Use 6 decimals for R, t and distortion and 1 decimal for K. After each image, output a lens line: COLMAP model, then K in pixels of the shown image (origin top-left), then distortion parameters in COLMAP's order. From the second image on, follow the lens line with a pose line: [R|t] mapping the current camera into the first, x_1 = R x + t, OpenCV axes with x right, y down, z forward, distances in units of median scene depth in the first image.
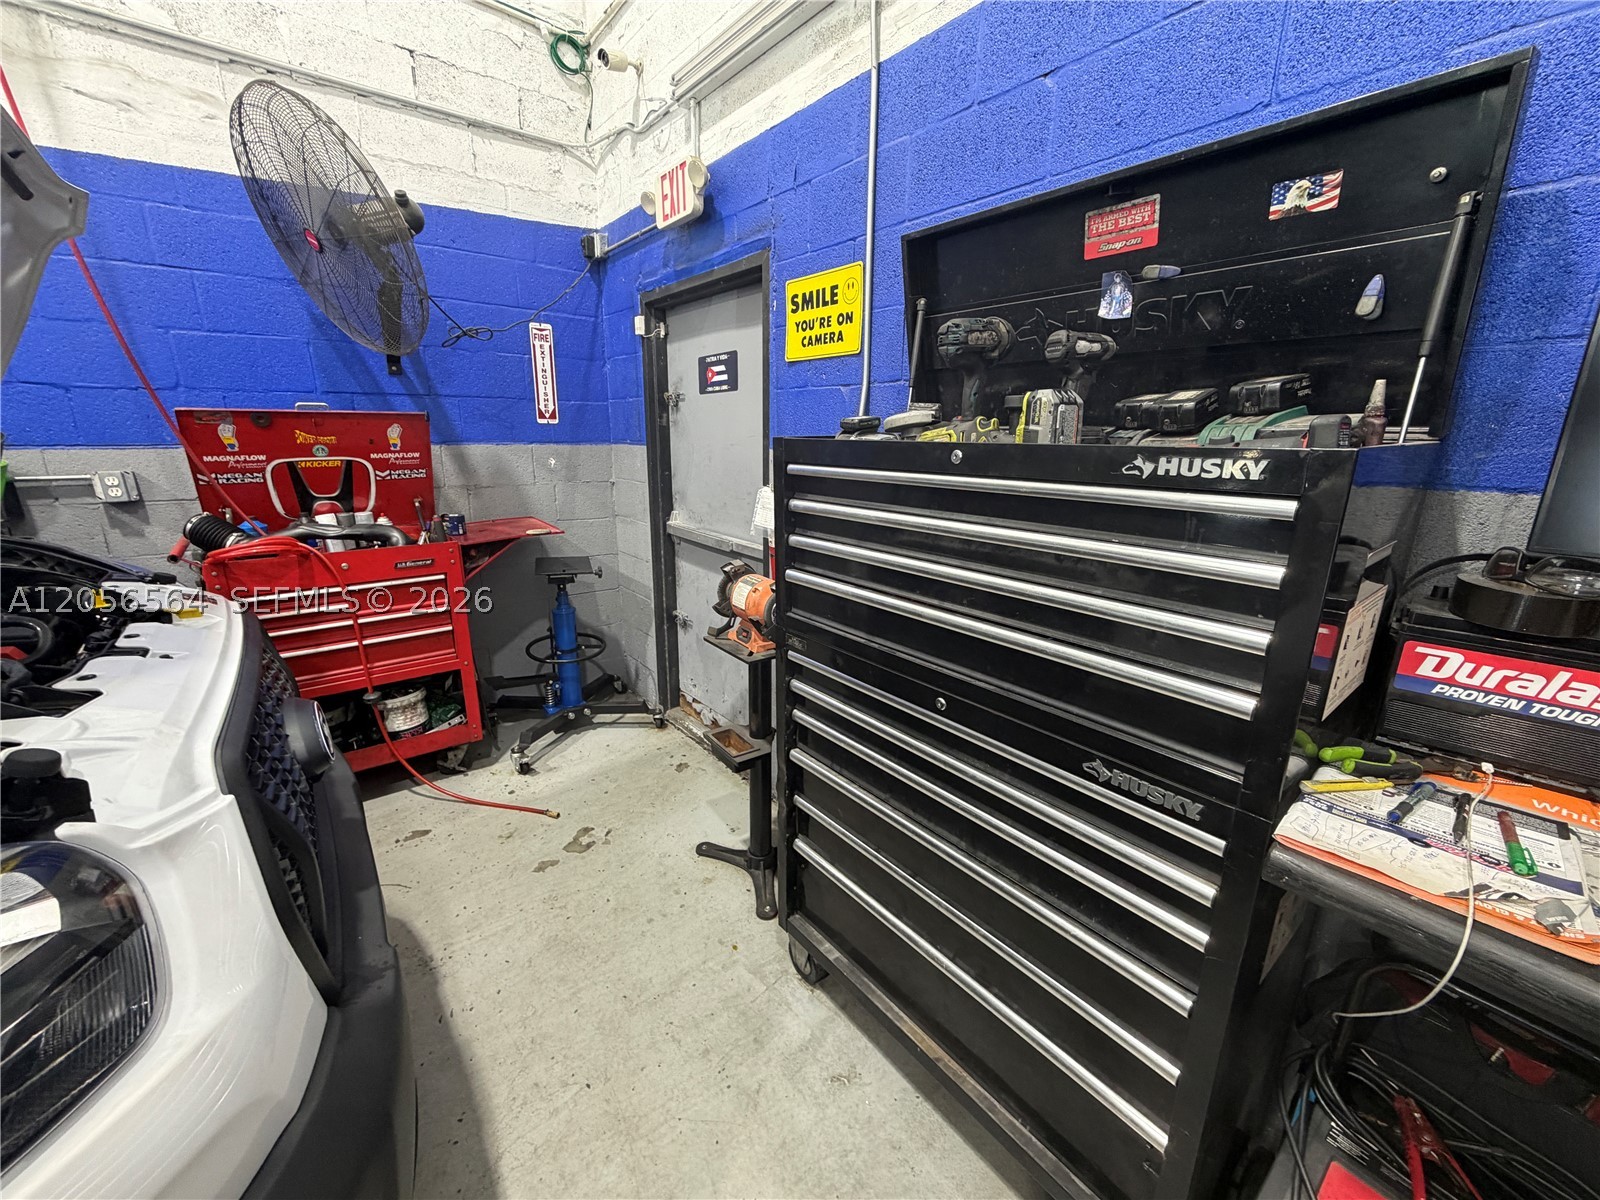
lens RADIAL K [[636.0, 0, 796.3], [0, 636.0, 601.2], [0, 0, 1]] dist [0.000471, -0.000242]
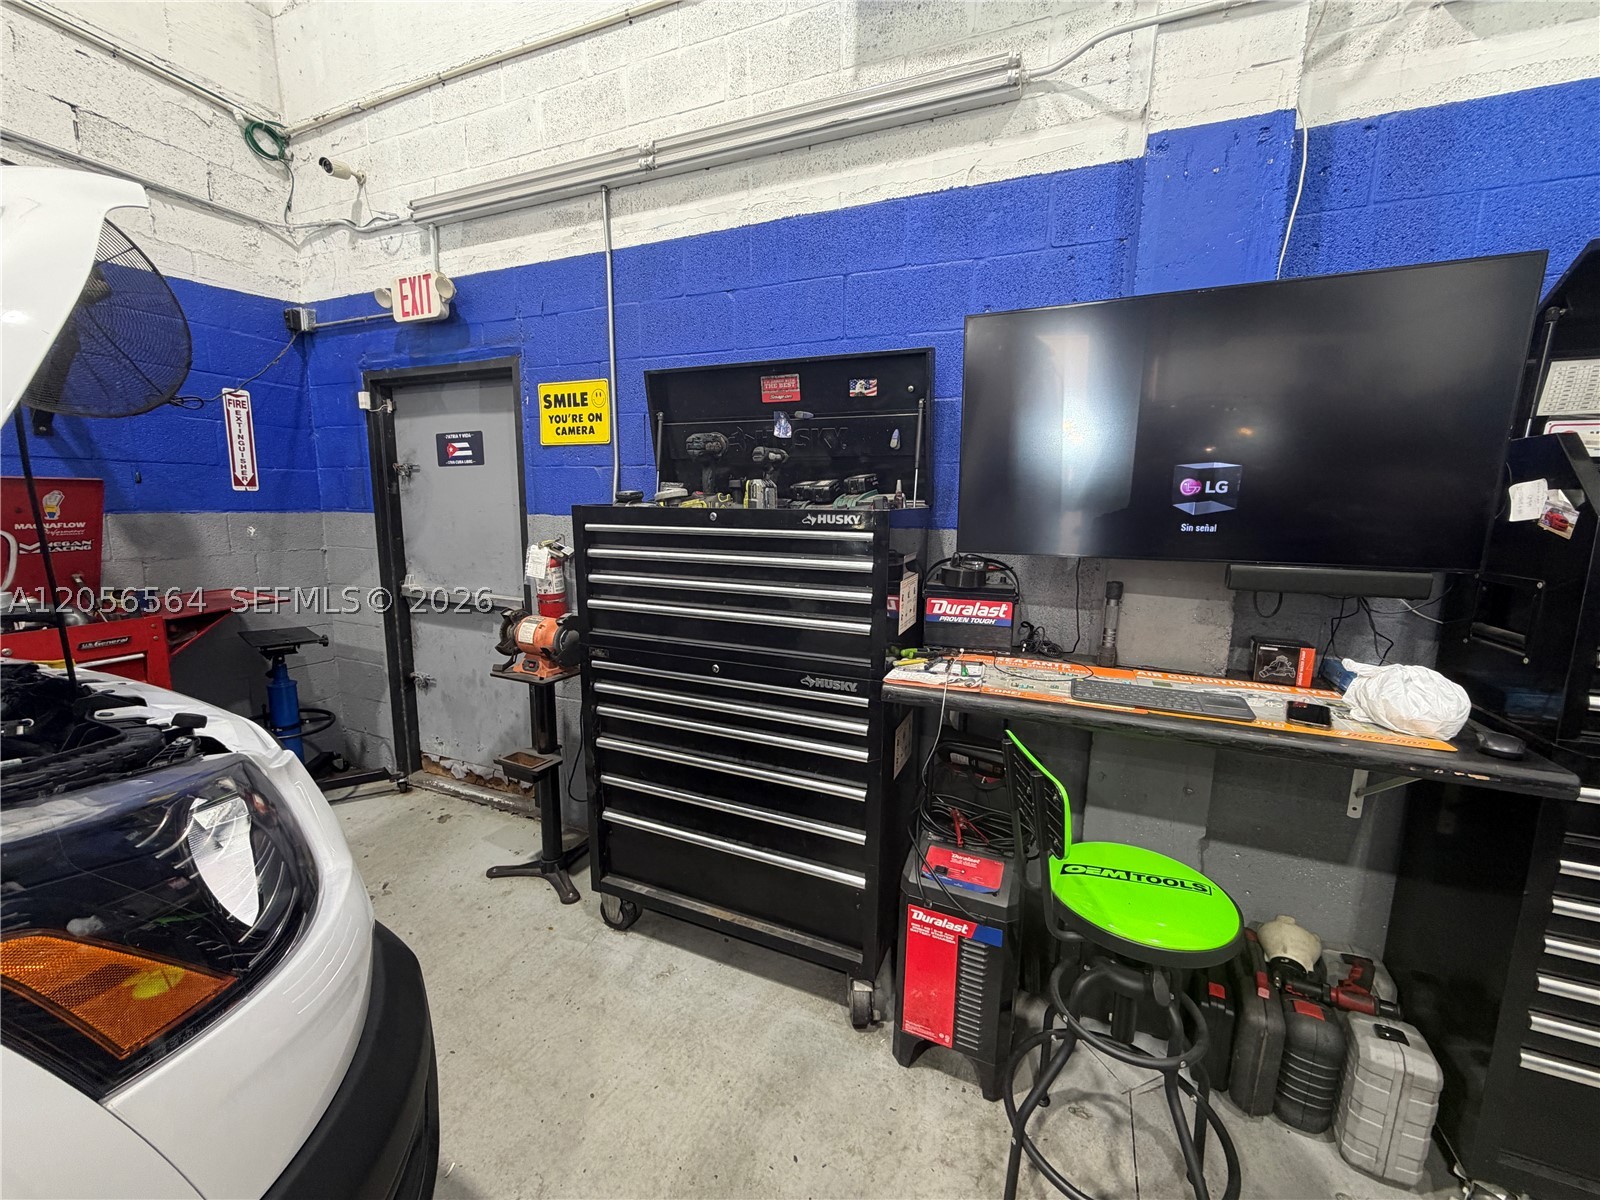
lens RADIAL K [[636.0, 0, 796.3], [0, 636.0, 601.2], [0, 0, 1]] dist [0.000471, -0.000242]
pose [[0.881923, -0.071951, 0.465870, -0.183454], [0.118420, 0.990407, -0.071214, 0.074105], [-0.456276, 0.117974, 0.881983, -0.293618]]
